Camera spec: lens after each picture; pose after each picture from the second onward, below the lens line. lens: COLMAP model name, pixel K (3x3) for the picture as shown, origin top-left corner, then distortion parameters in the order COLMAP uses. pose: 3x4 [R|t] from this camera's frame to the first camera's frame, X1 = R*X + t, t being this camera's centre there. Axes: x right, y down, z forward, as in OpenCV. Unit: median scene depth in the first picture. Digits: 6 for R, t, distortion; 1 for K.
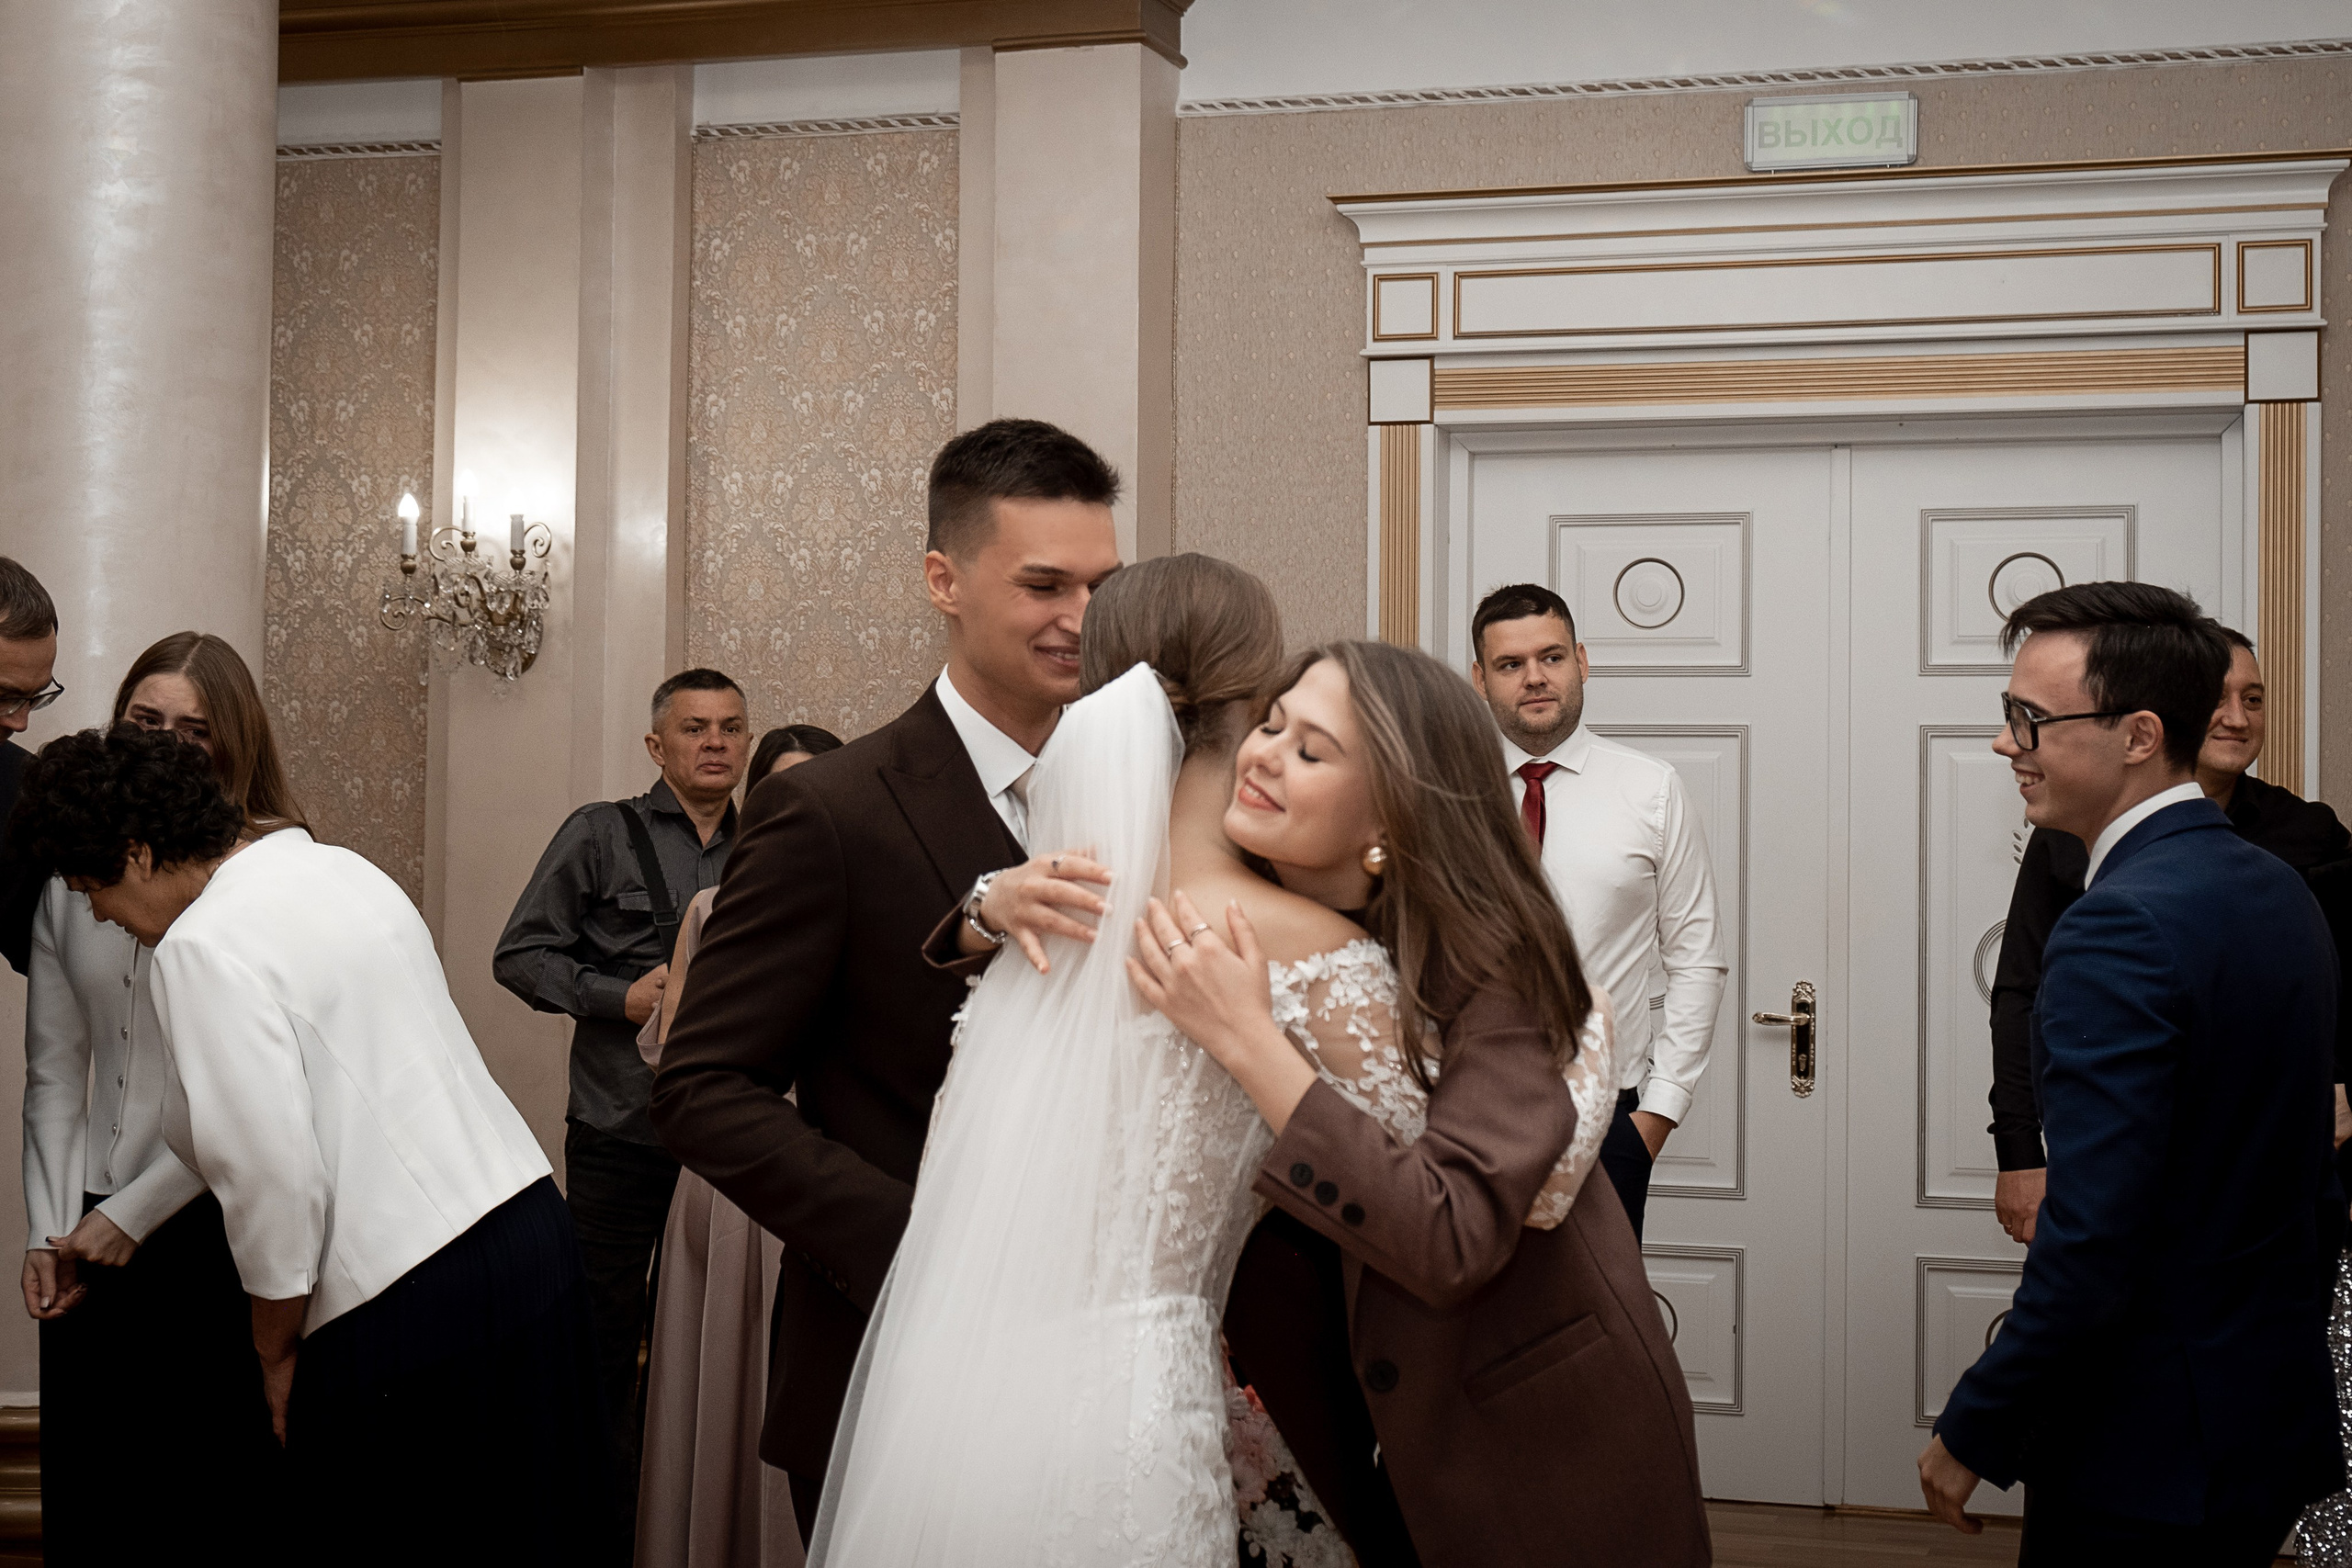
lens RADIAL K [[3257.3, 0, 1267.9], [0, 3257.3, 740.9], [0, 0, 1]] dist [0.039817, -0.038740]
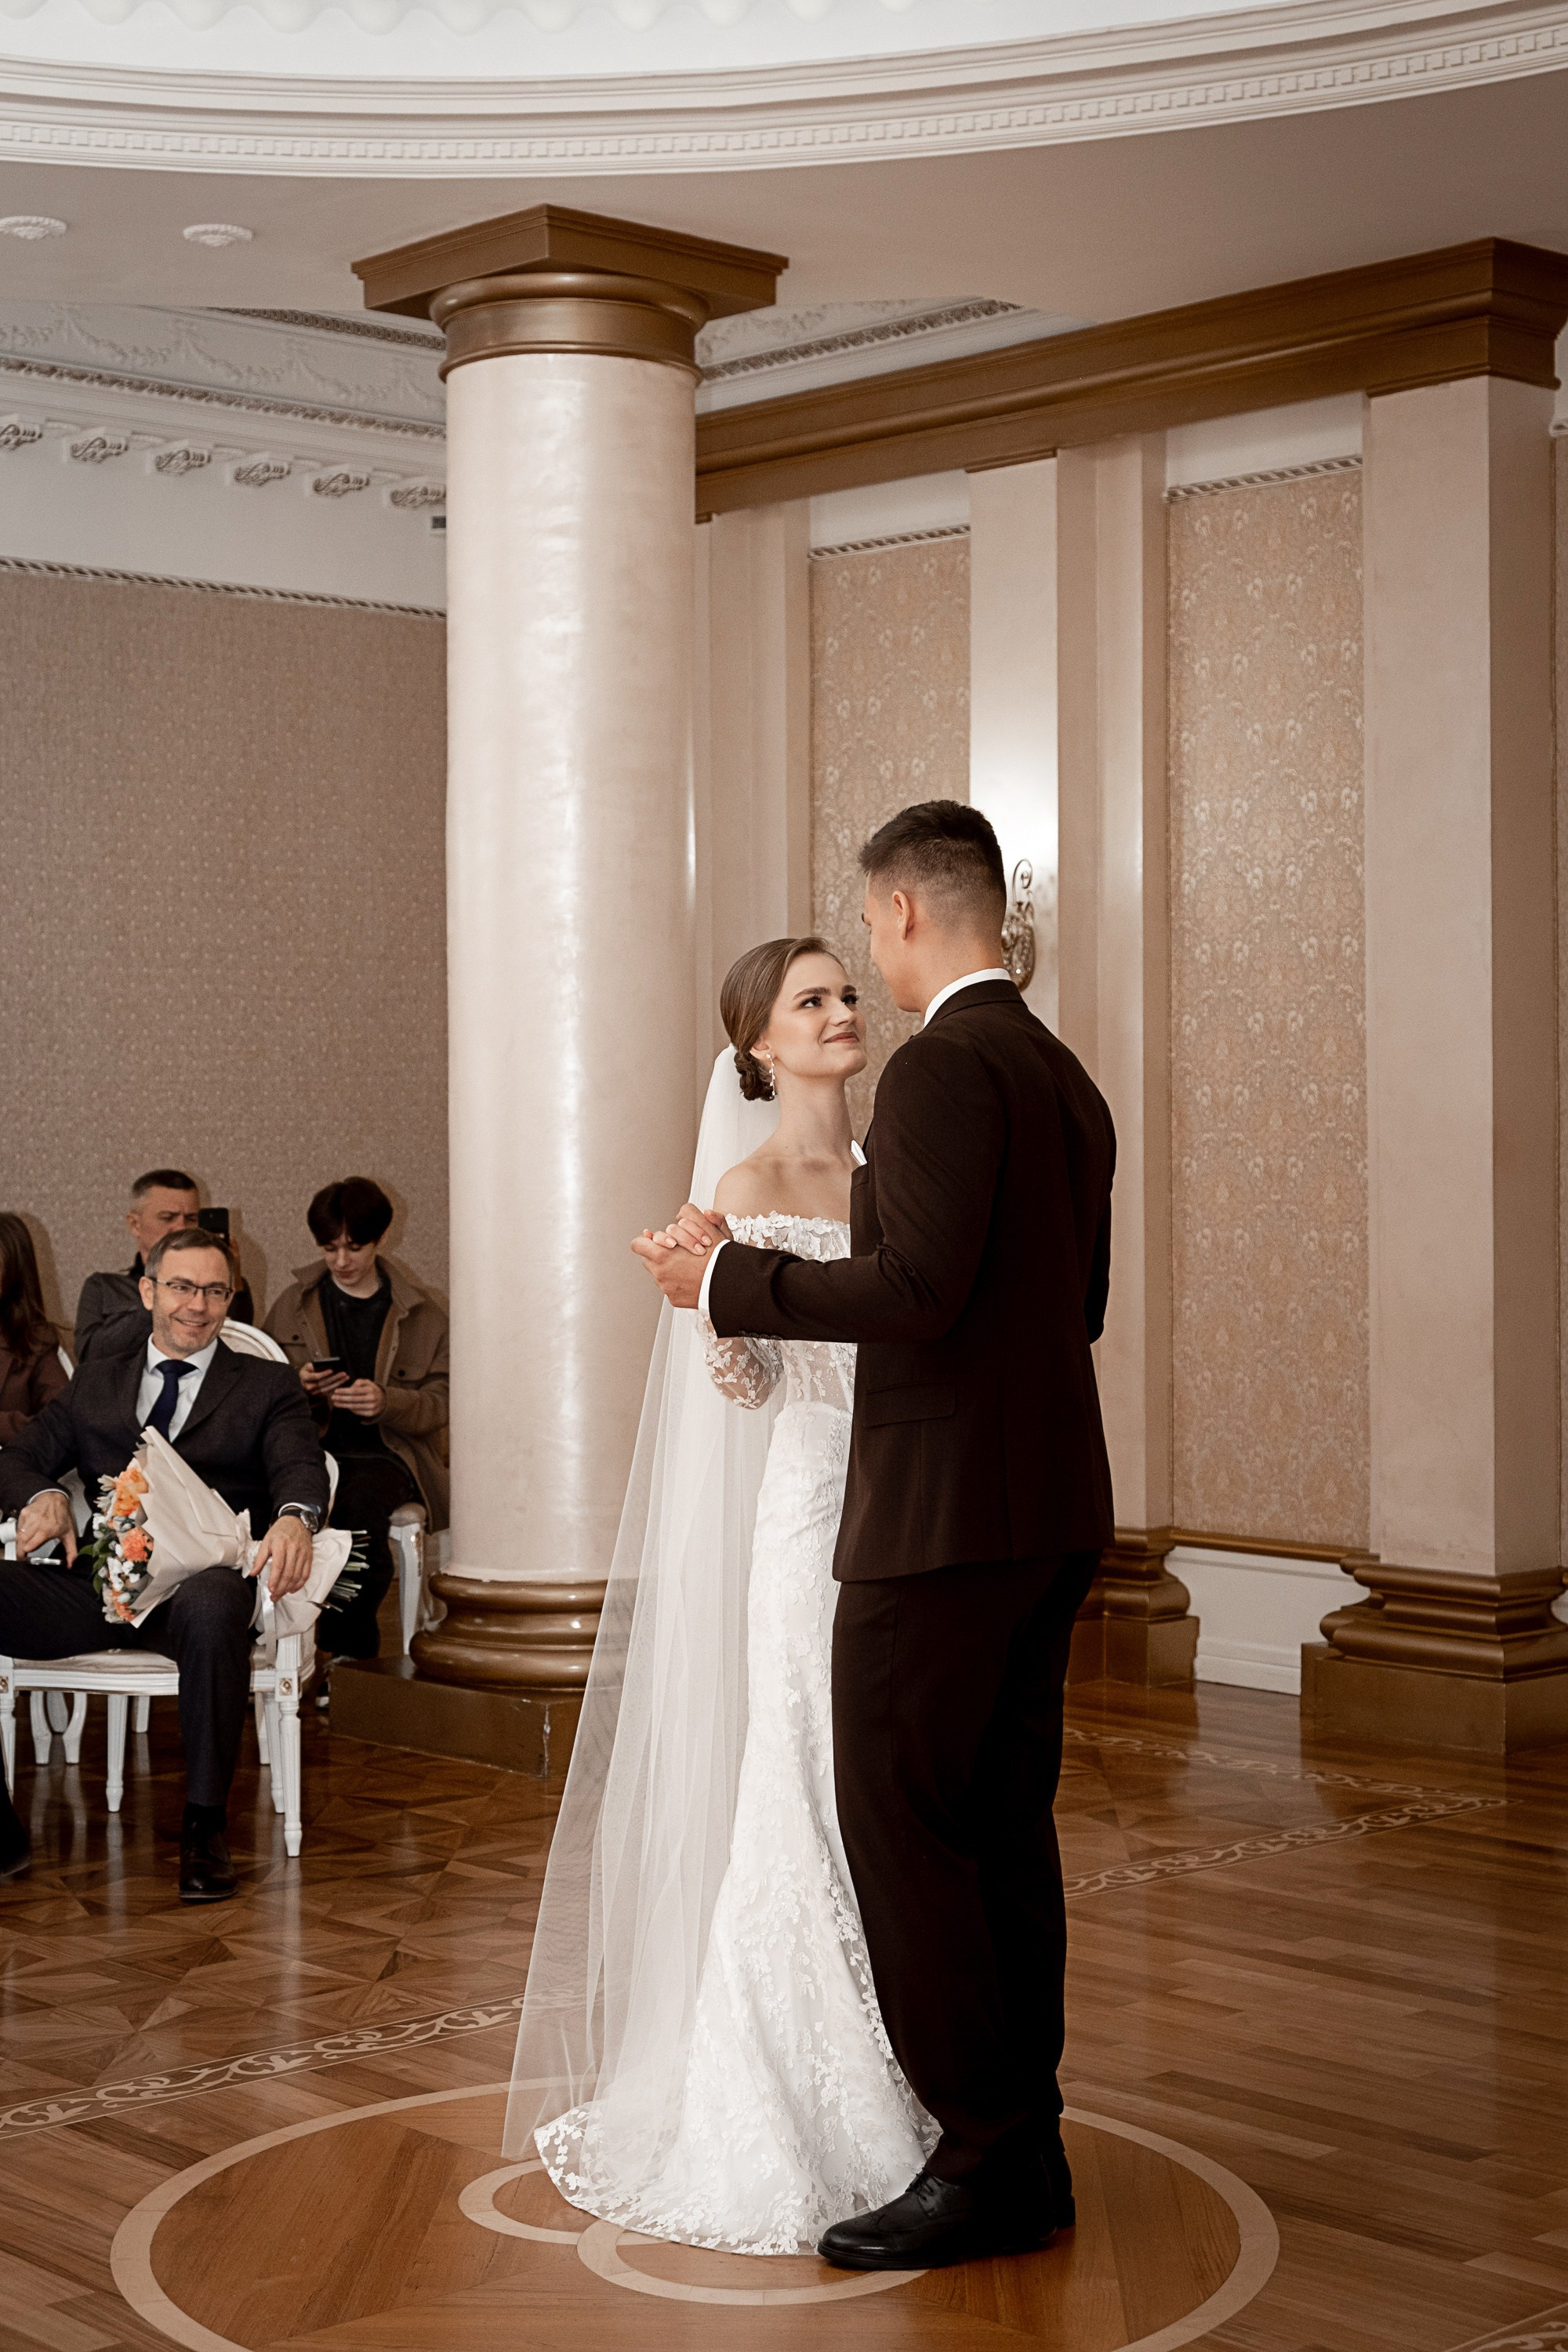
lens RADIAL K [[3539.0, 0, 787.5], [0, 3539.0, 1174.7], [0, 0, 1]] dist [0.015420, 0.032262]
pose [[0.864021, -0.009762, -0.503362, 0.317399], [0.029079, 0.999111, 0.030538, 0.002957], [0.502616, -0.041023, 0.863536, -0.108149]]
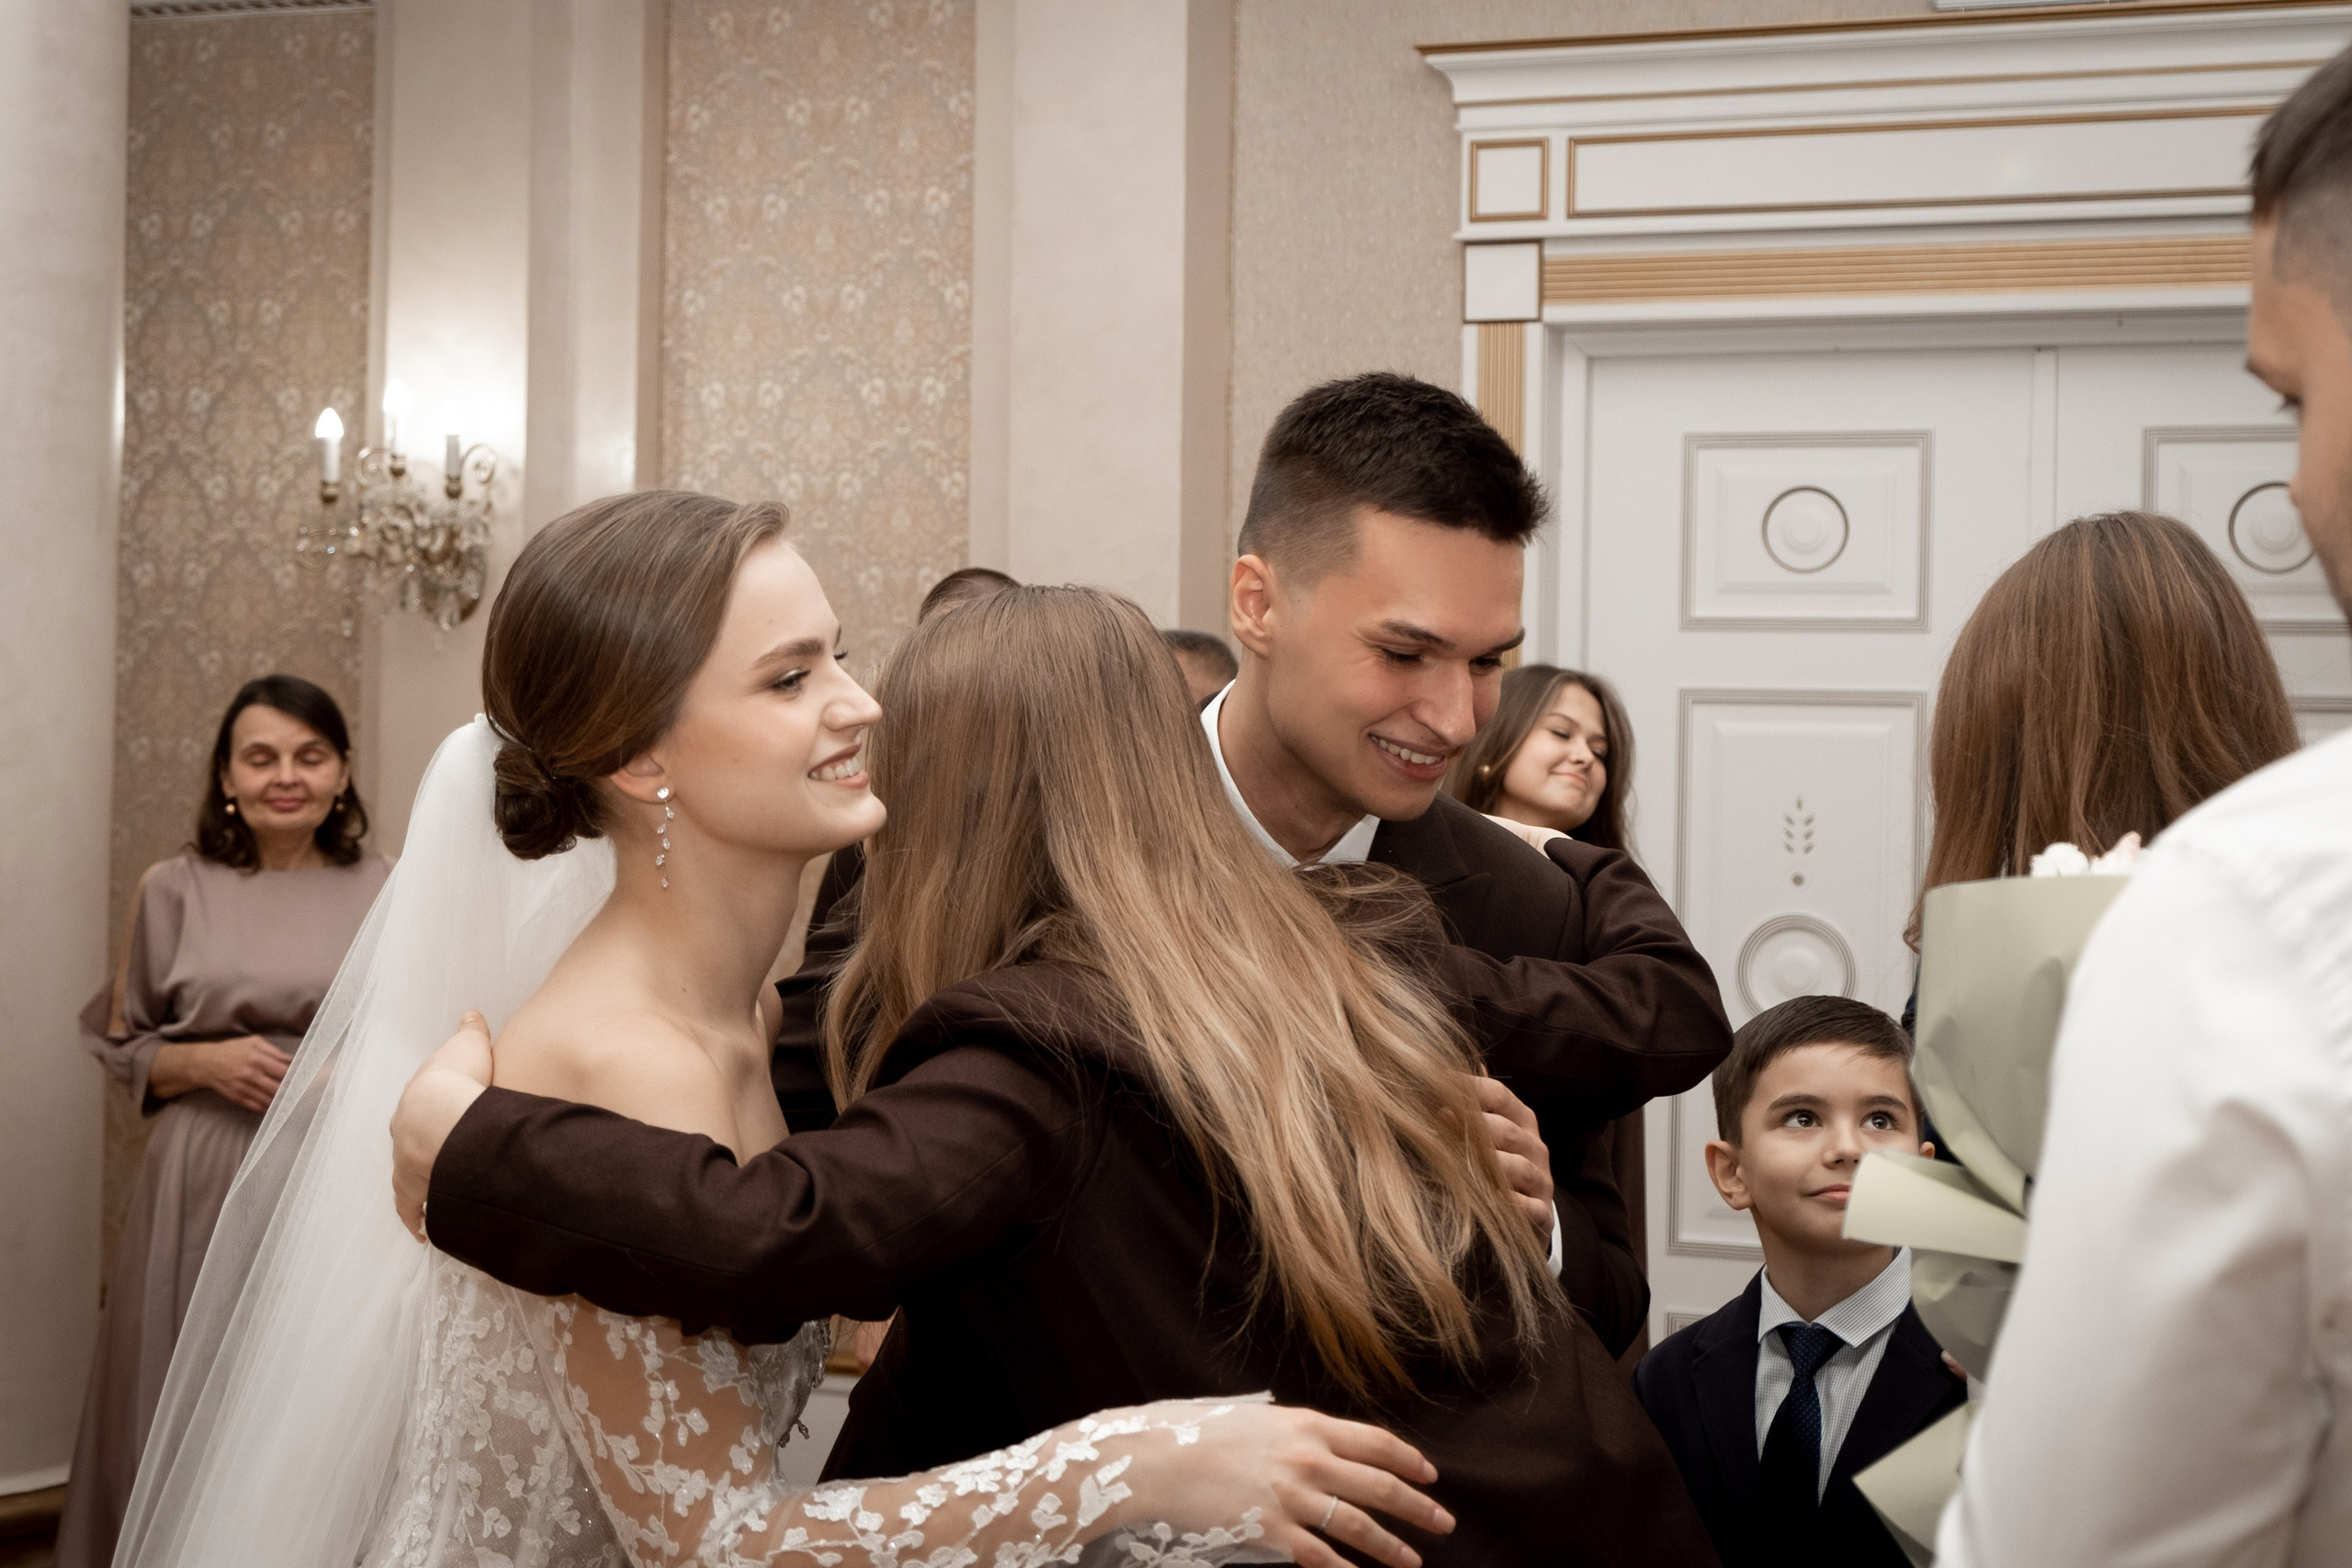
lens RADIAL K [[3519.4, 0, 1219.2], [0, 3519.4, 746.4], [0, 0, 1]] dist [0.007556, -0.010903]
pose [[0.998335, 0.004391, -0.057510, 0.019588], [-0.003179, 0.999771, 0.021143, -0.007995], [0.057590, -0.020925, 0.998121, 0.097464]]
